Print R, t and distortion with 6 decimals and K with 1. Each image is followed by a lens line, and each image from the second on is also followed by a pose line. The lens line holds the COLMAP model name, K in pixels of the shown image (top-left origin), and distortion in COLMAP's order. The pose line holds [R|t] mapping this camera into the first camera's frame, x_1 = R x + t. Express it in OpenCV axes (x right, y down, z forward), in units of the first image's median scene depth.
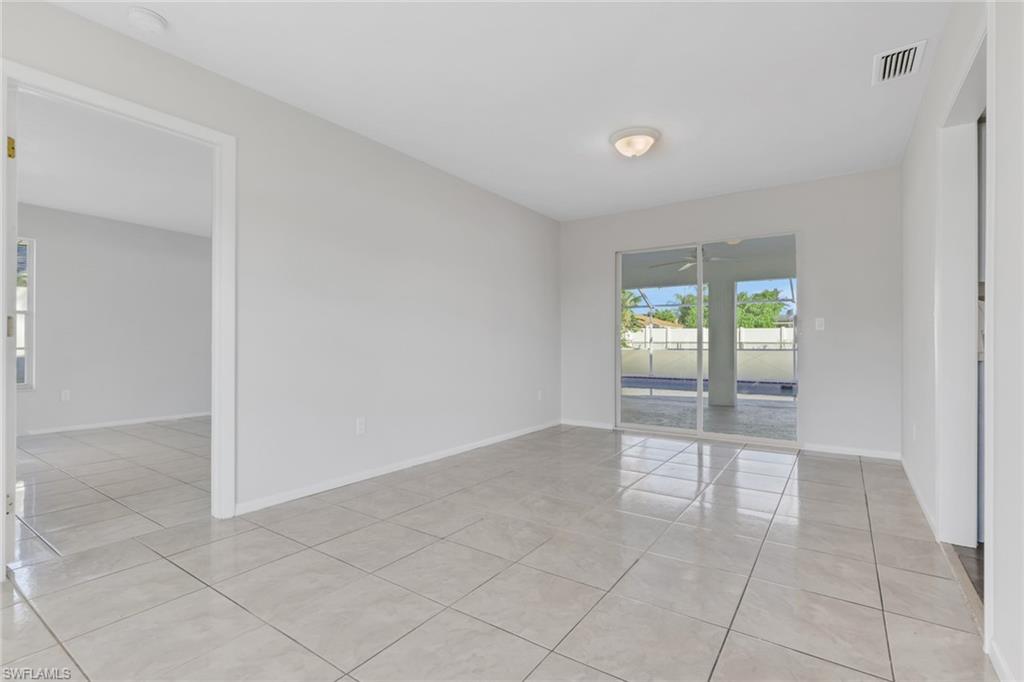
lens RADIAL K [[475.8, 0, 515.1], [0, 475.8, 337.1], [0, 0, 1]] dist [-0.000132, -0.000152]
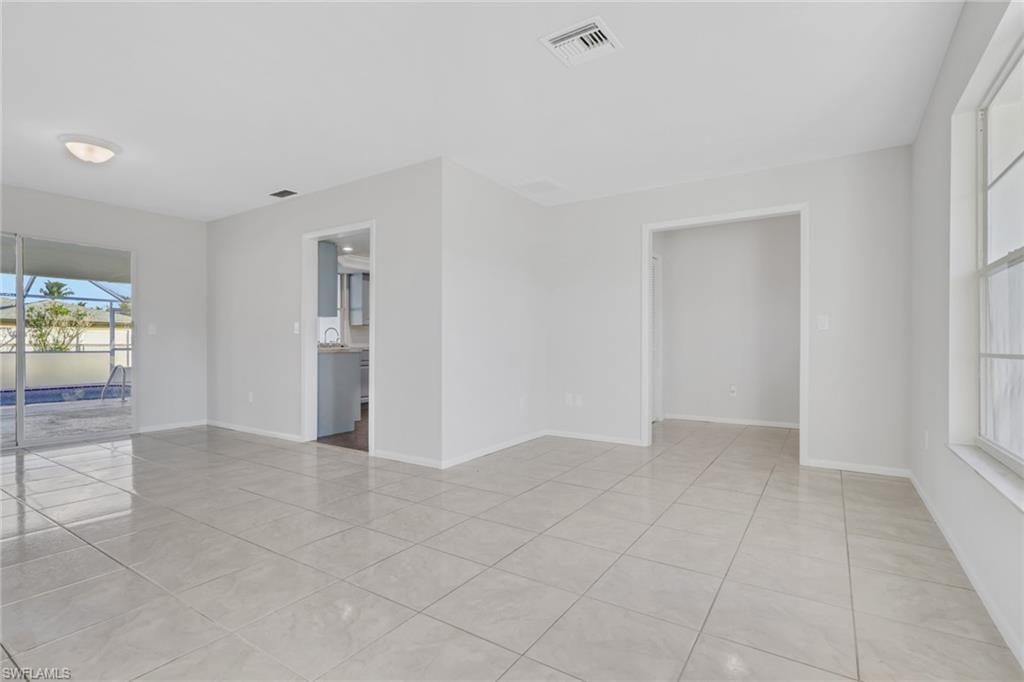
lens RADIAL K [[475.8, 0, 521.6], [0, 475.8, 343.0], [0, 0, 1]] dist [-0.000132, -0.000152]
pose [[-0.030347, -0.004747, 0.999528, -0.802929], [-0.002181, 0.999987, 0.004683, 0.000825], [-0.999537, -0.002038, -0.030357, 0.104111]]
